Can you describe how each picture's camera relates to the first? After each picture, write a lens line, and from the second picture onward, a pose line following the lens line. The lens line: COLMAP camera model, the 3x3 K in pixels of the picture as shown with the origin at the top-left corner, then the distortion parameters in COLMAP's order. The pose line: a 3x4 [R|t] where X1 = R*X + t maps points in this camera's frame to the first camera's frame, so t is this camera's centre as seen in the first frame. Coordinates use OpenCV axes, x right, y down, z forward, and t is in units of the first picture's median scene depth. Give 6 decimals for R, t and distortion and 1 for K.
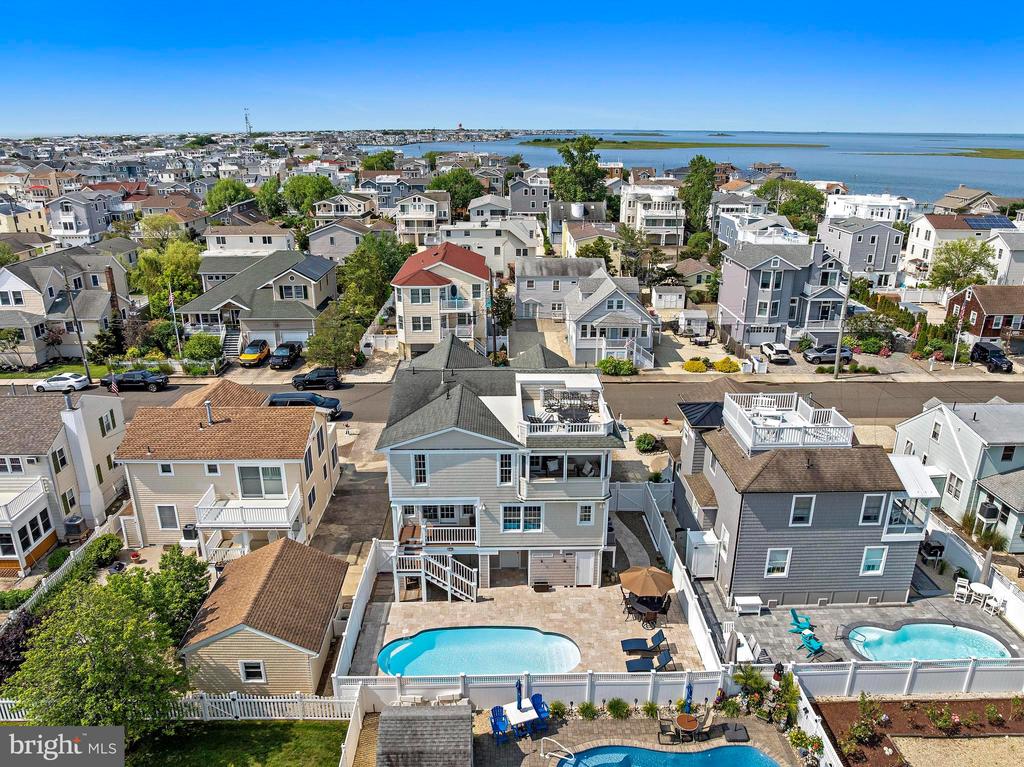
lens RADIAL K [[720.6, 0, 512.0], [0, 720.6, 383.5], [0, 0, 1]] dist [-0.039333, 0.003160]
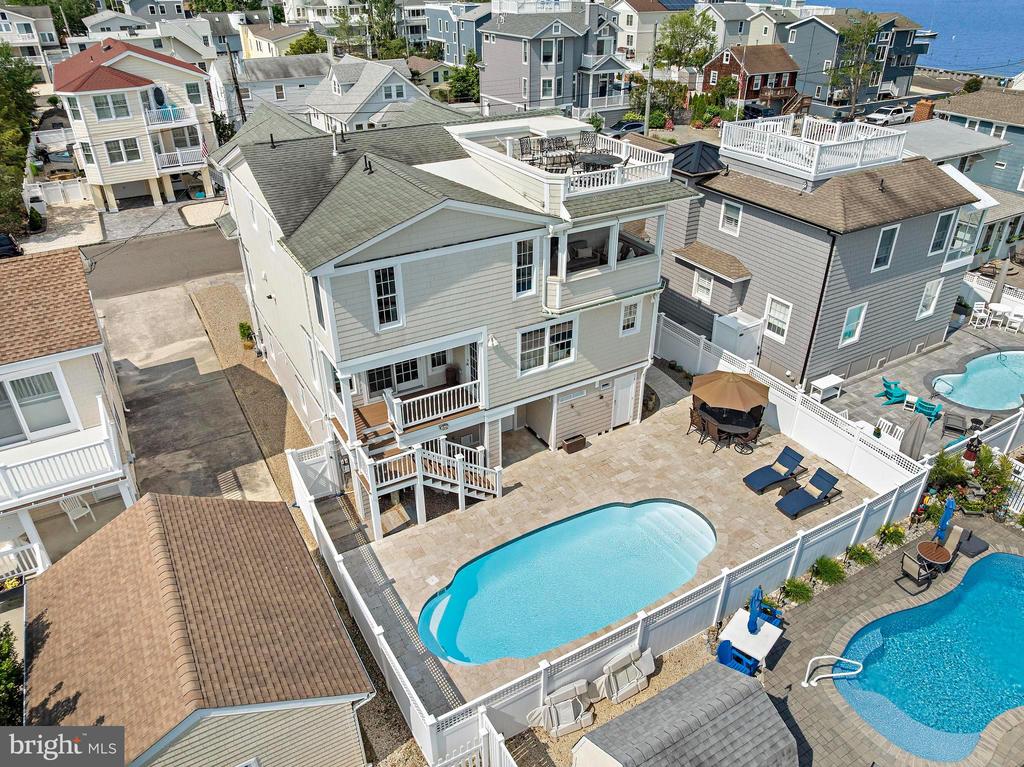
lens RADIAL K [[720.6, 0, 512.0], [0, 720.6, 383.5], [0, 0, 1]] dist [-0.039333, 0.003160]
pose [[0.876226, -0.249381, 0.412356, -0.260002], [0.166831, 0.959753, 0.225926, 0.069594], [-0.452102, -0.129168, 0.882564, 0.439402]]
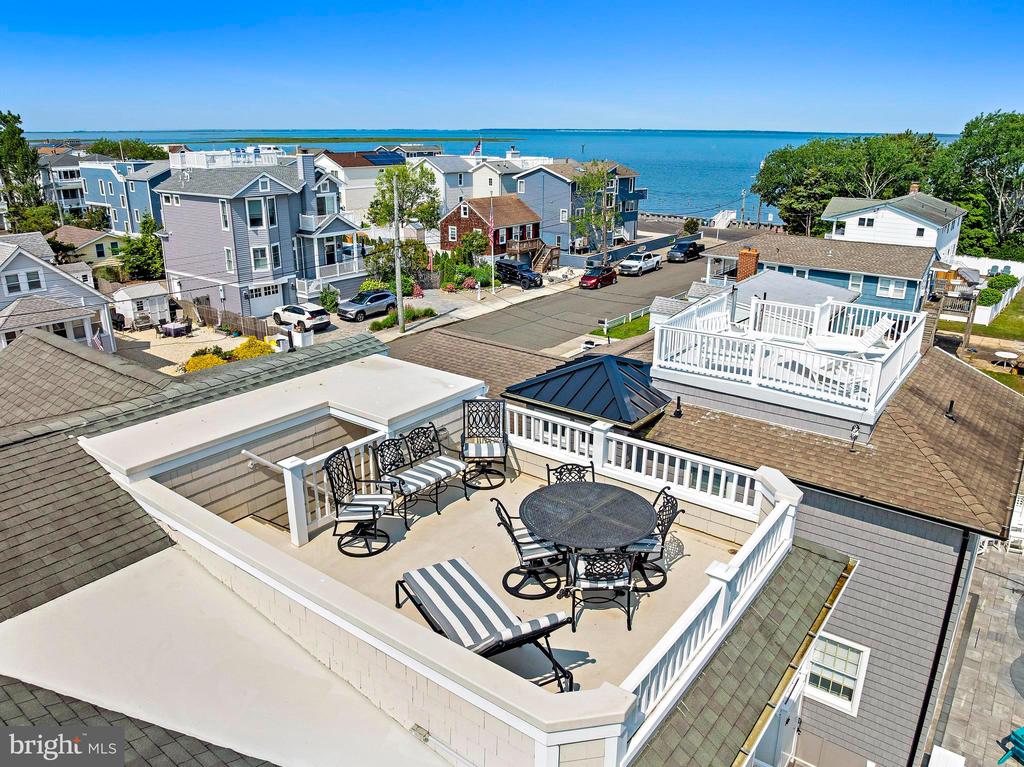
lens RADIAL K [[740.7, 0, 512.0], [0, 740.7, 383.5], [0, 0, 1]] dist [-0.045165, 0.003840]
pose [[0.618299, -0.253398, 0.743973, -0.072832], [0.258387, 0.959518, 0.112073, -0.022084], [-0.742255, 0.122938, 0.658744, 0.812914]]
